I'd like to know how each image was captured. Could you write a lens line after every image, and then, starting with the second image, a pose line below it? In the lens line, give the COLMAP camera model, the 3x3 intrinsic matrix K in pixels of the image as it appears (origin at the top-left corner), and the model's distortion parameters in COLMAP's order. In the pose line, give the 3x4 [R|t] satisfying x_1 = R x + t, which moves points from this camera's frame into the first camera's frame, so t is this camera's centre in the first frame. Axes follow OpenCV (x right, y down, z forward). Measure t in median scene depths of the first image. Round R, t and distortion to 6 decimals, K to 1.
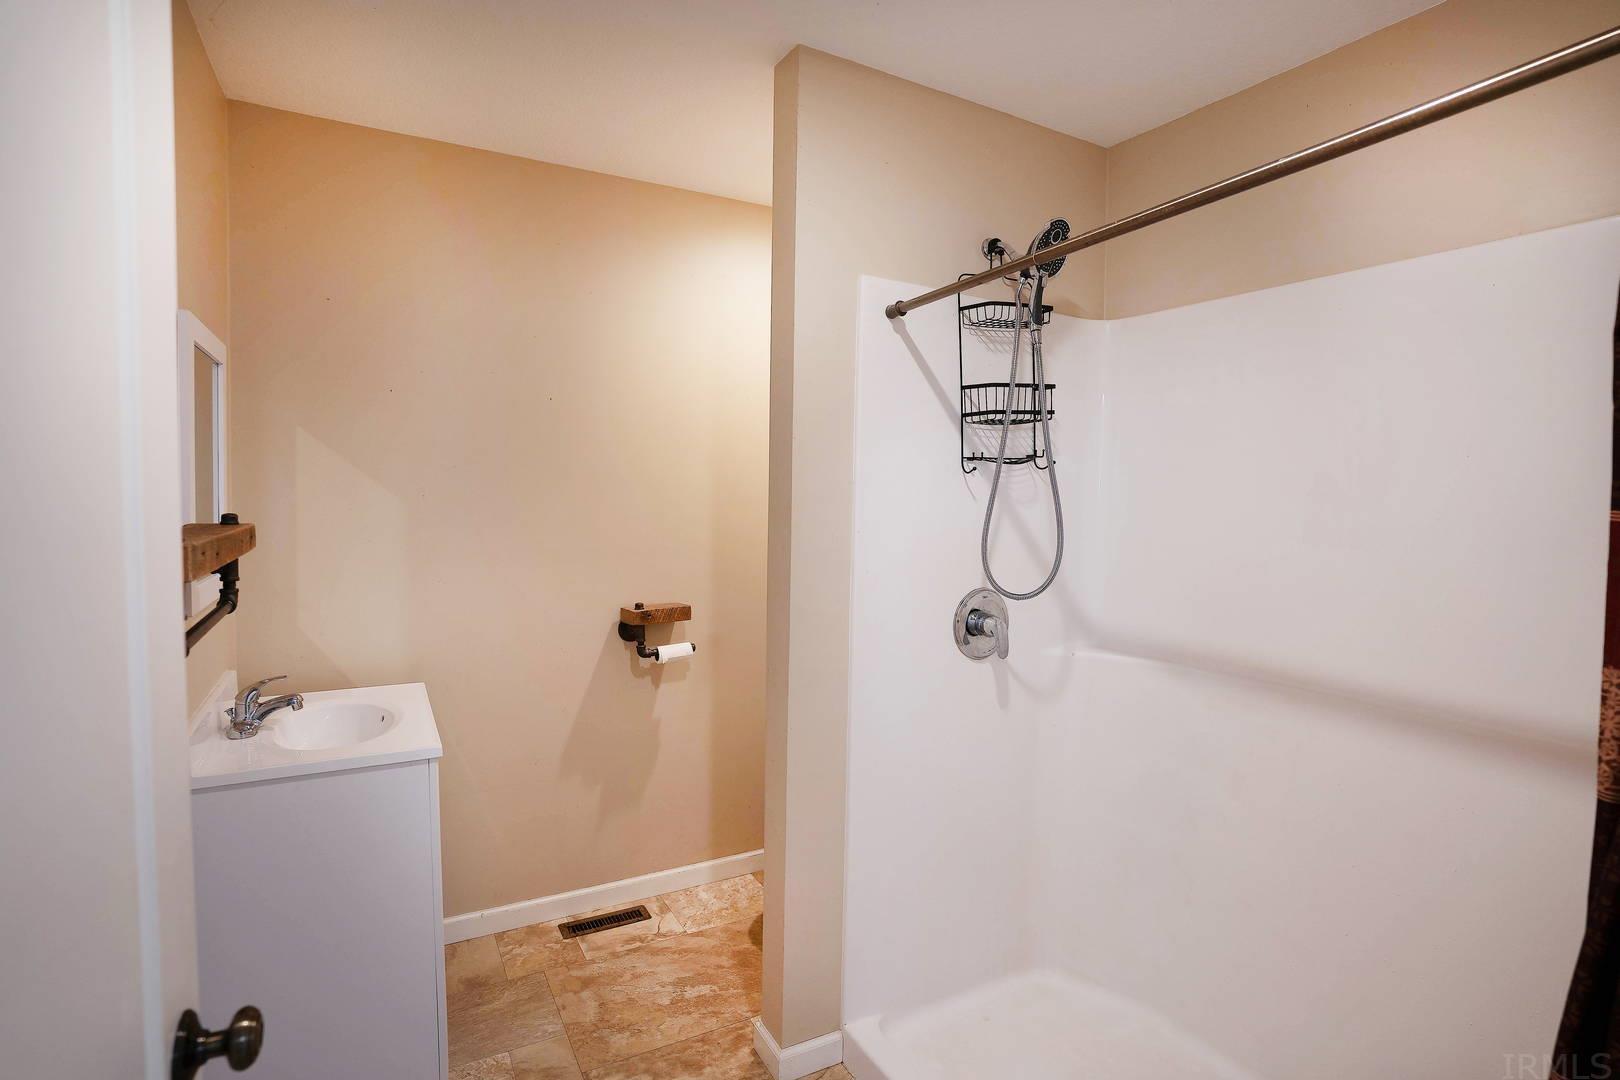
lens RADIAL K [[801.3, 0, 806.8], [0, 801.3, 538.7], [0, 0, 1]] dist [-0.085158, 0.040424]
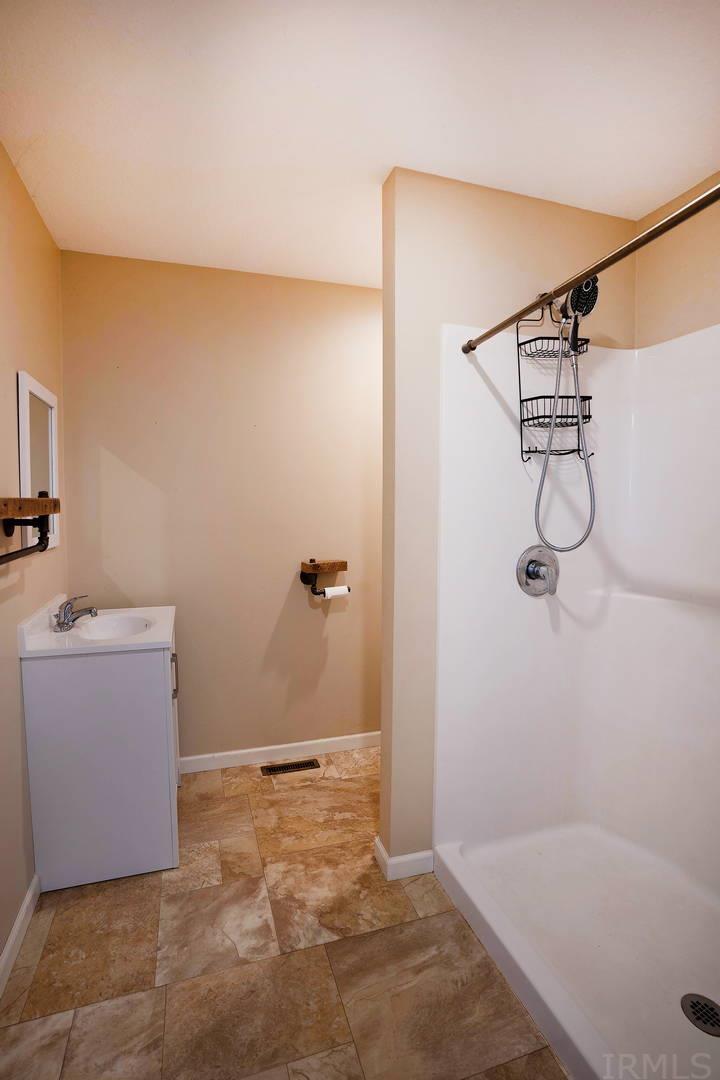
lens RADIAL K [[534.2, 0, 356.7], [0, 534.2, 539.3], [0, 0, 1]] dist [-0.085158, 0.040424]
pose [[0.979991, 0.000460, -0.199043, 0.093265], [0.001367, 0.999958, 0.009043, 0.043420], [0.199039, -0.009134, 0.979949, 0.029101]]
